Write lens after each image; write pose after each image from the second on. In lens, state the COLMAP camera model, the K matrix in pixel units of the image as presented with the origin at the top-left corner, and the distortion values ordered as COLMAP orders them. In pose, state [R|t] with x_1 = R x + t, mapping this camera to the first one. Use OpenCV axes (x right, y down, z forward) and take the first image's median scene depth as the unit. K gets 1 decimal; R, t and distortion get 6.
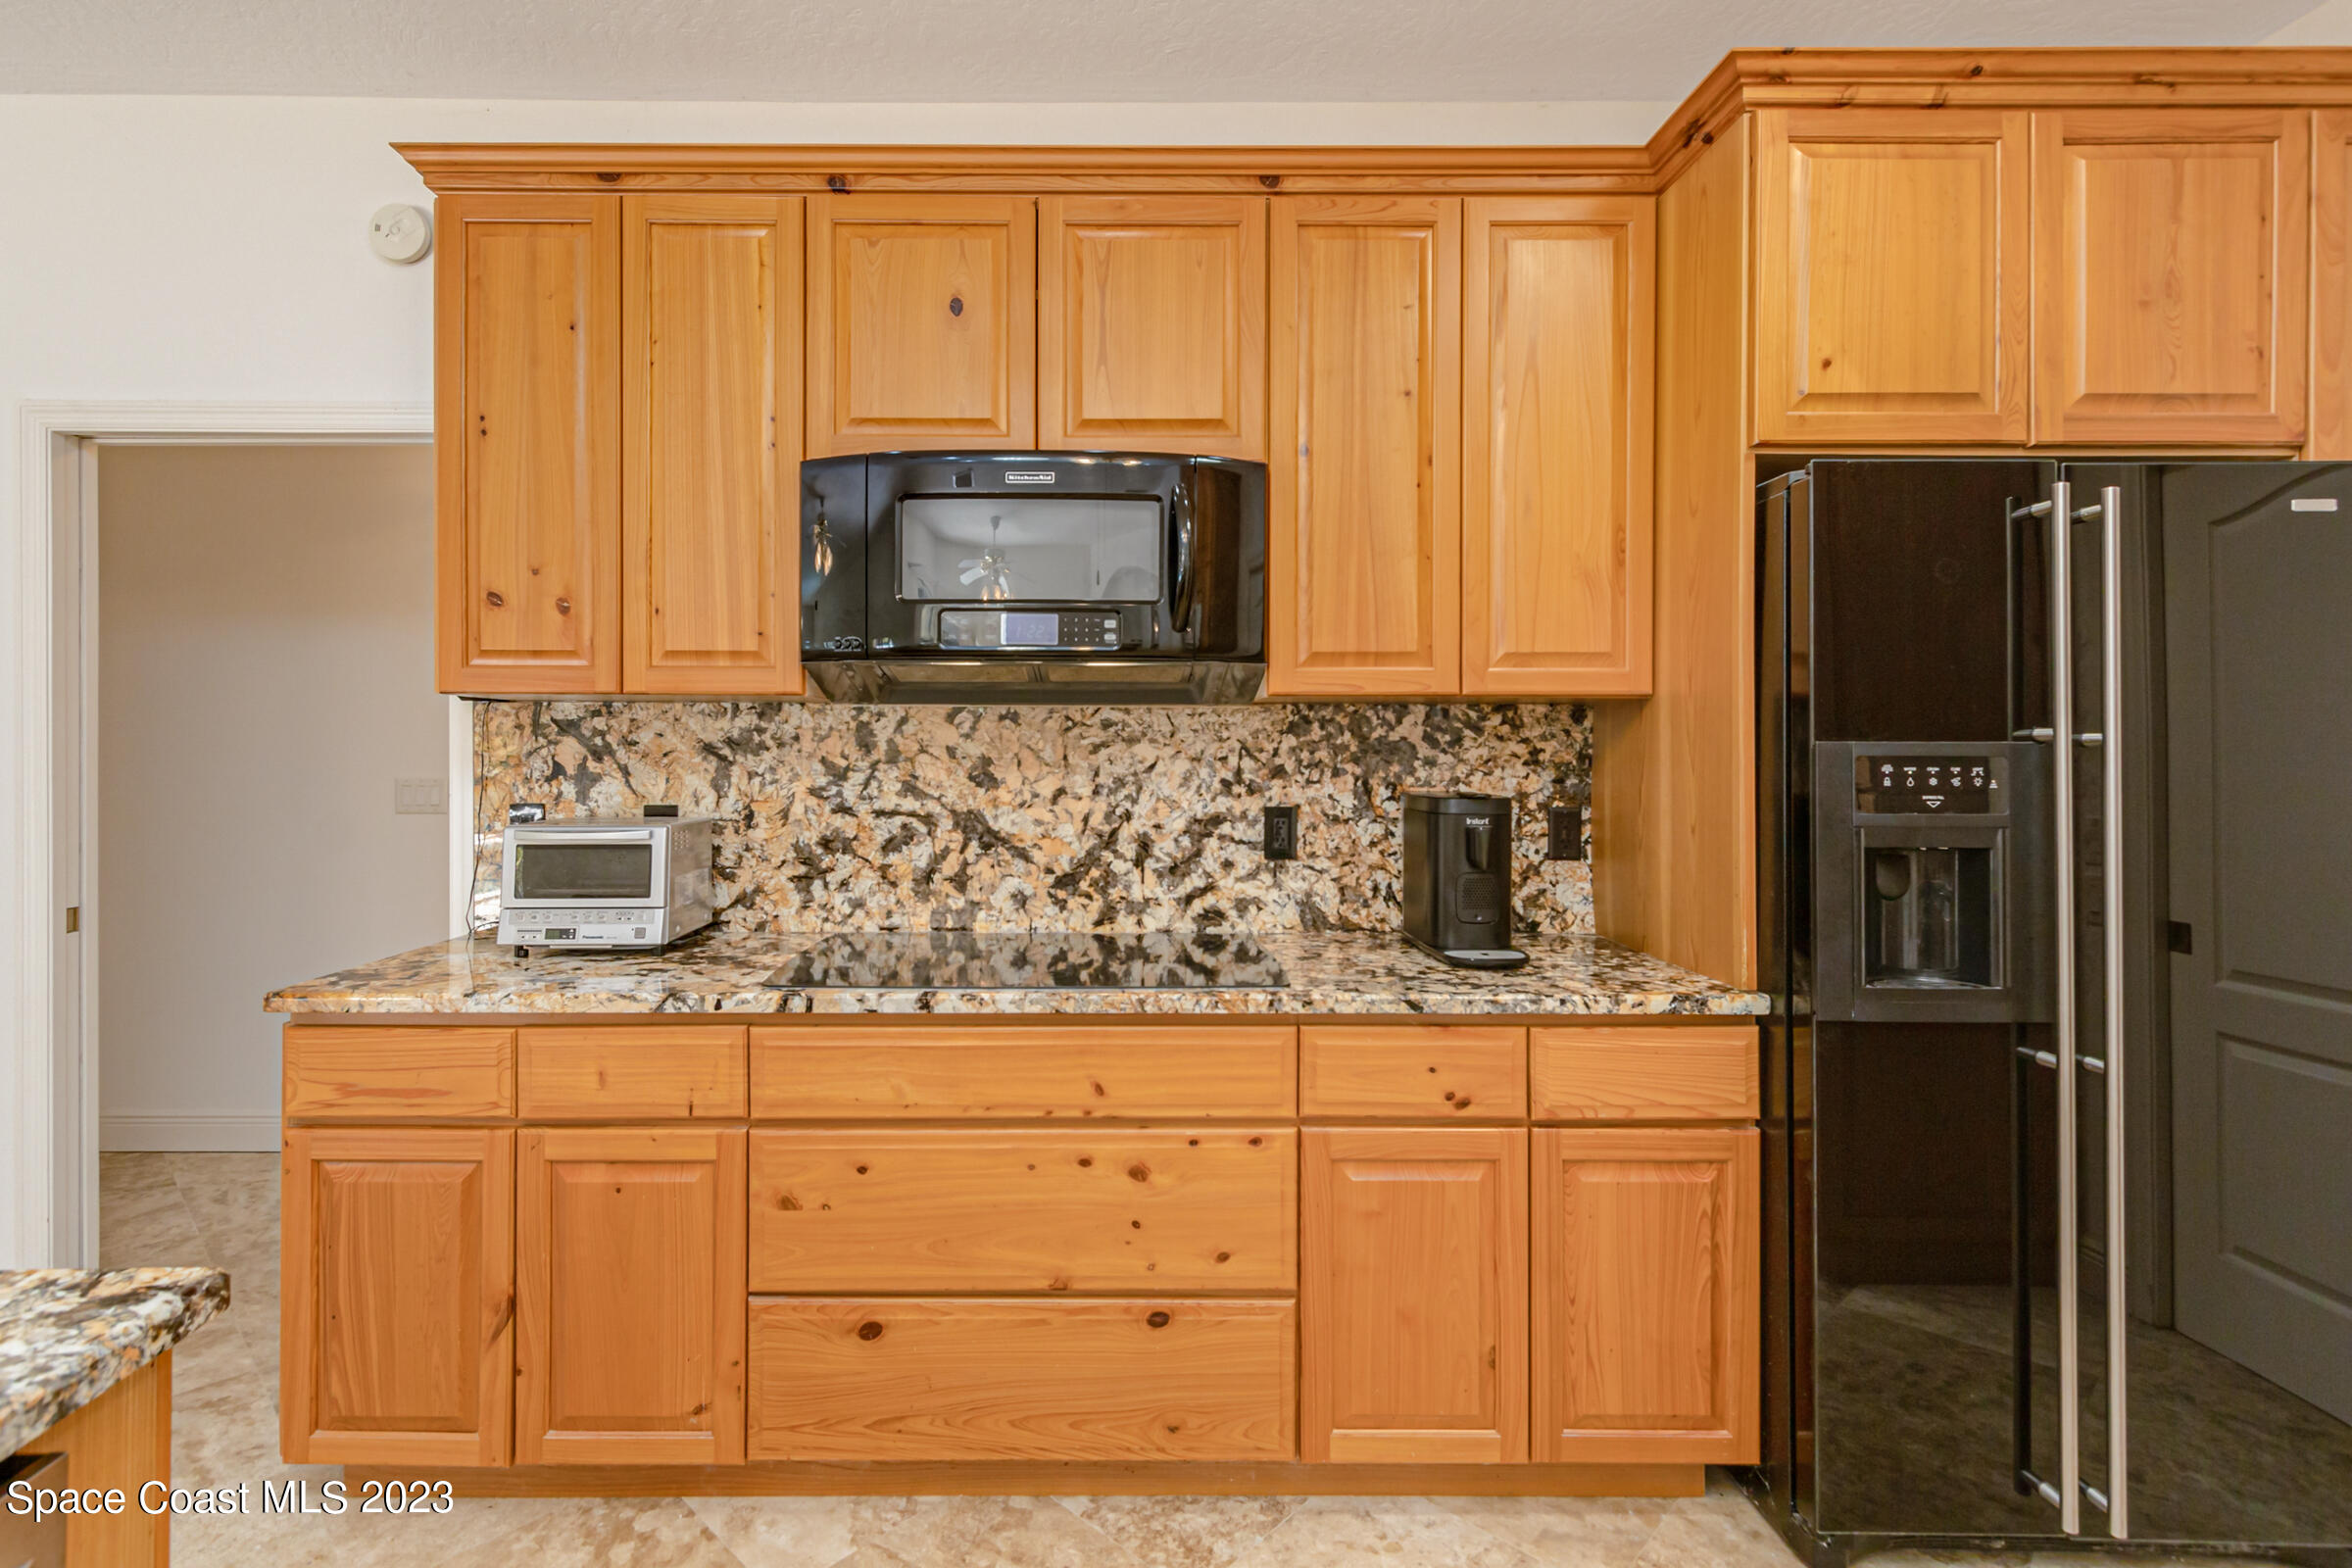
lens RADIAL K [[1110.5, 0, 1125.9], [0, 1110.5, 750.0], [0, 0, 1]] dist [0.004141, 0.000816]
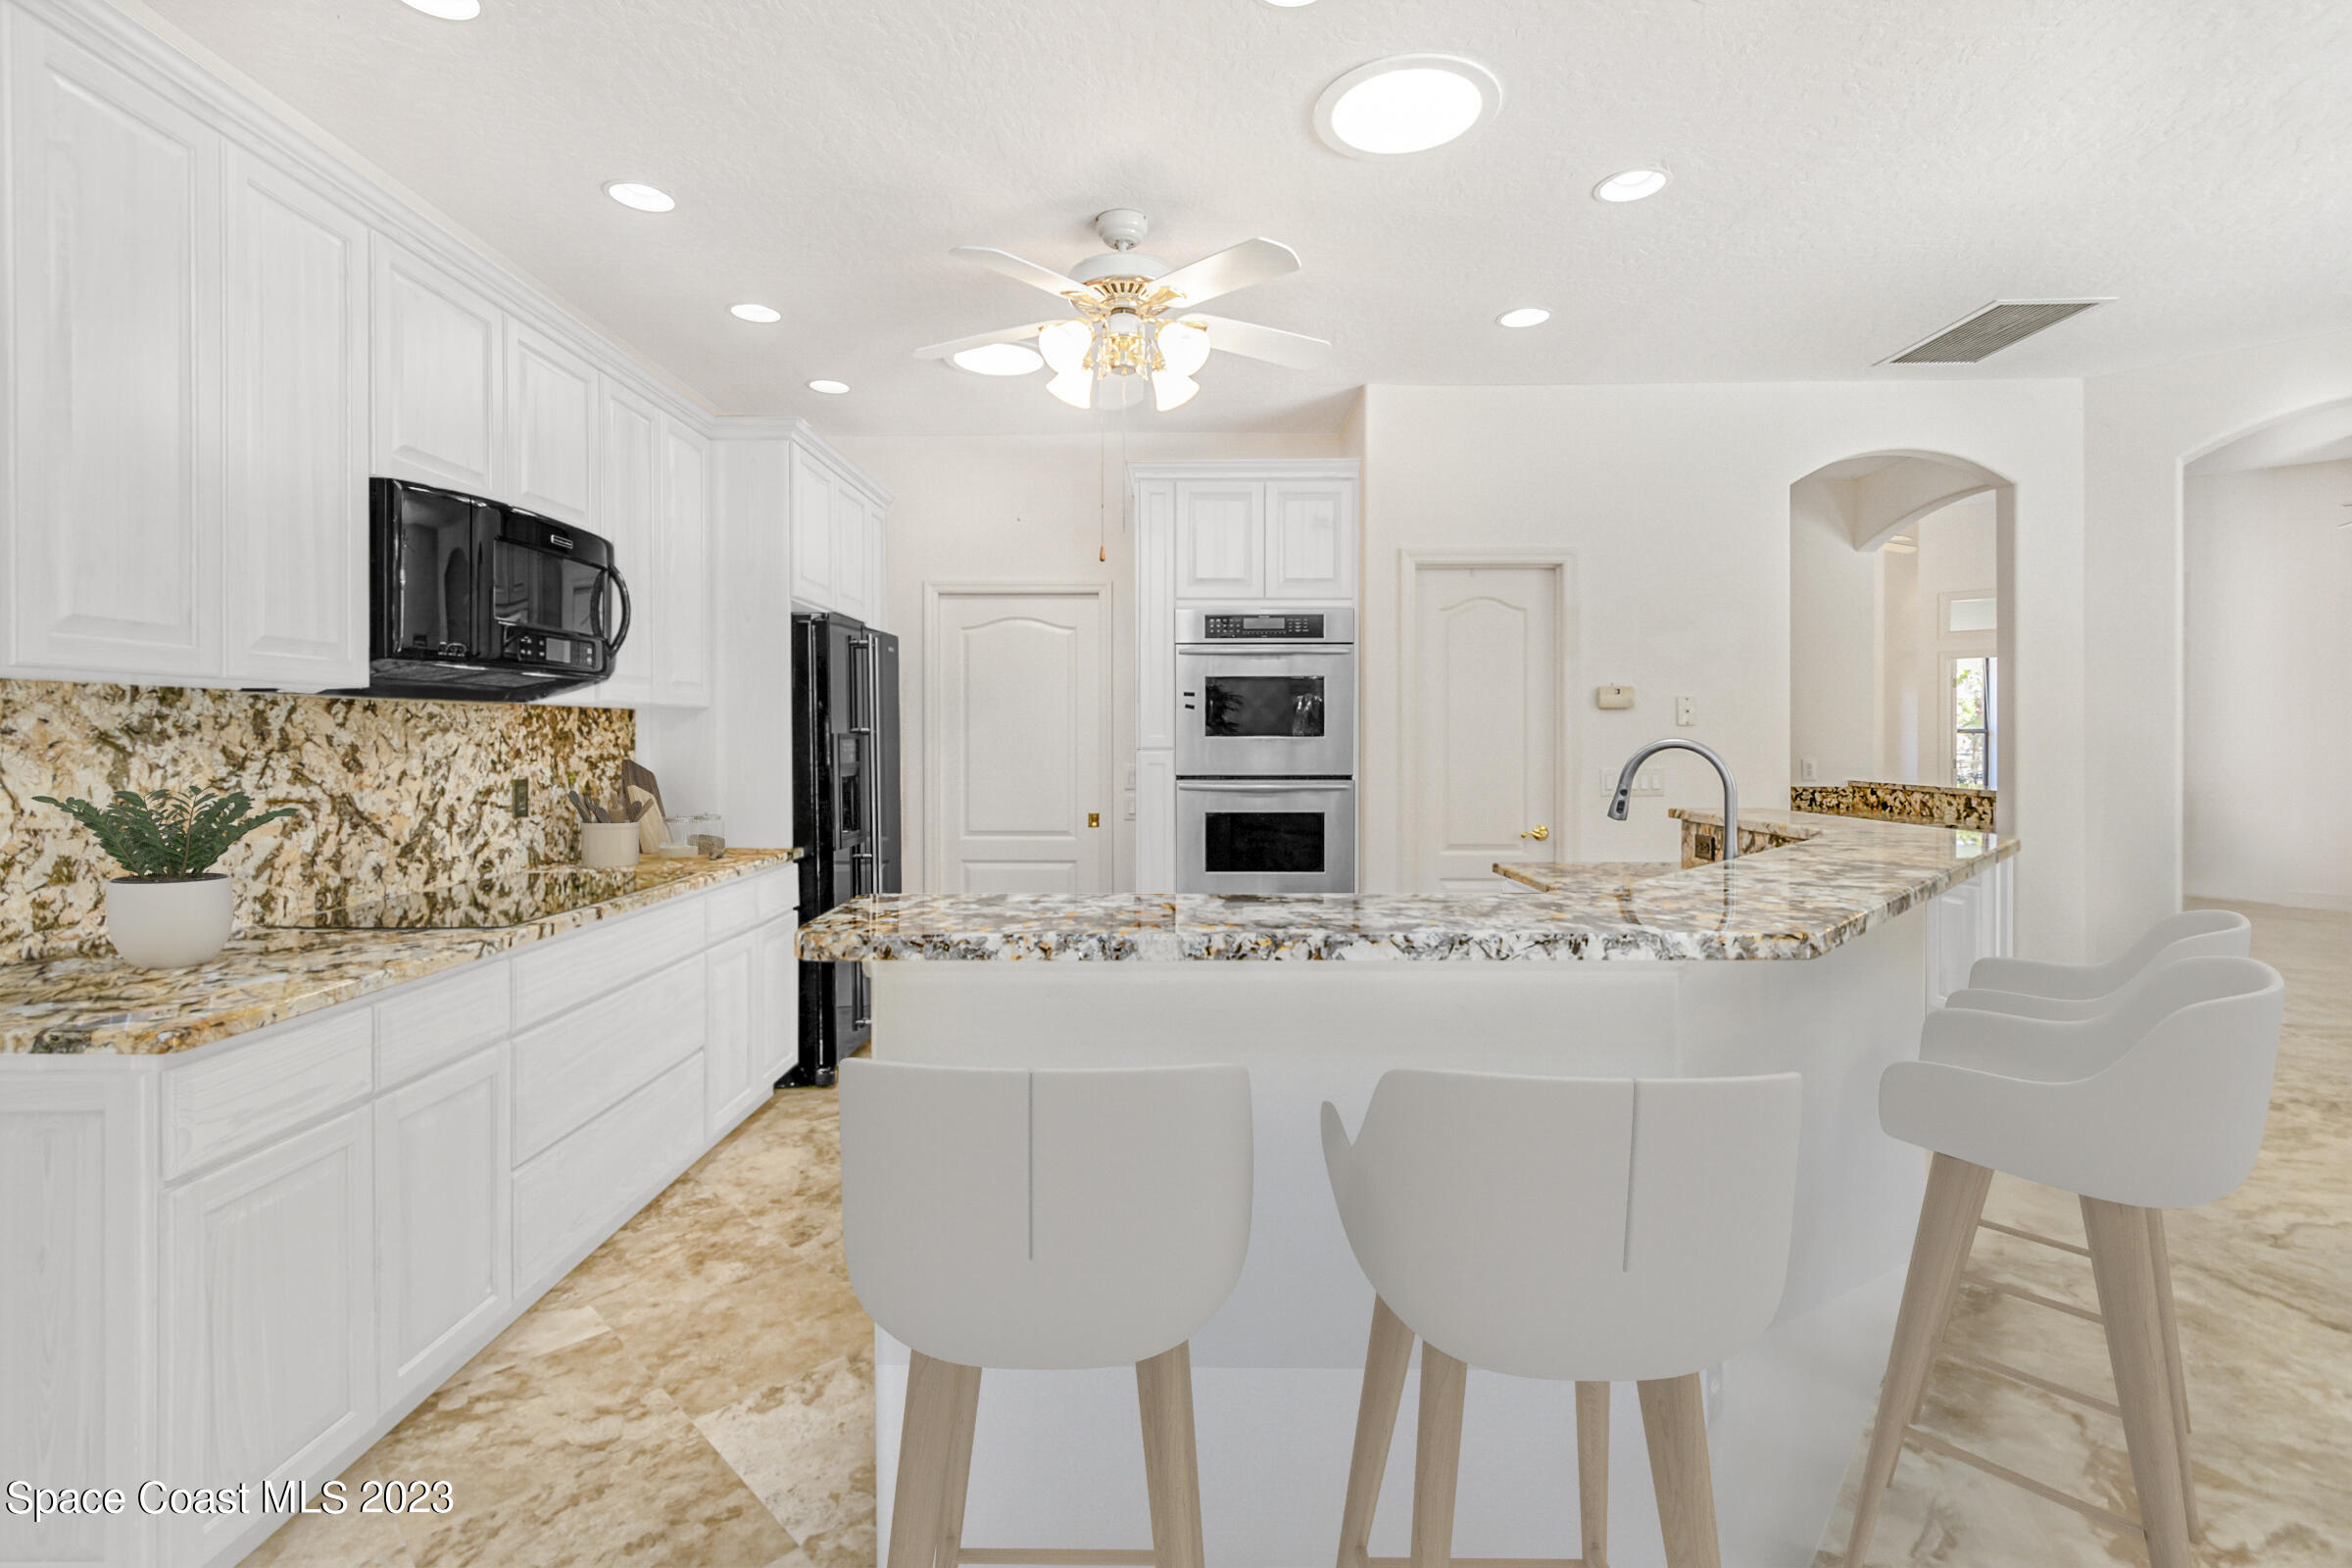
lens RADIAL K [[1138.1, 0, 1178.8], [0, 1138.1, 738.0], [0, 0, 1]] dist [0.000852, 0.018716]
pose [[0.002938, -0.003476, 0.999990, -1.253397], [0.001095, 0.999993, 0.003473, -0.003234], [-0.999995, 0.001085, 0.002941, 0.184936]]
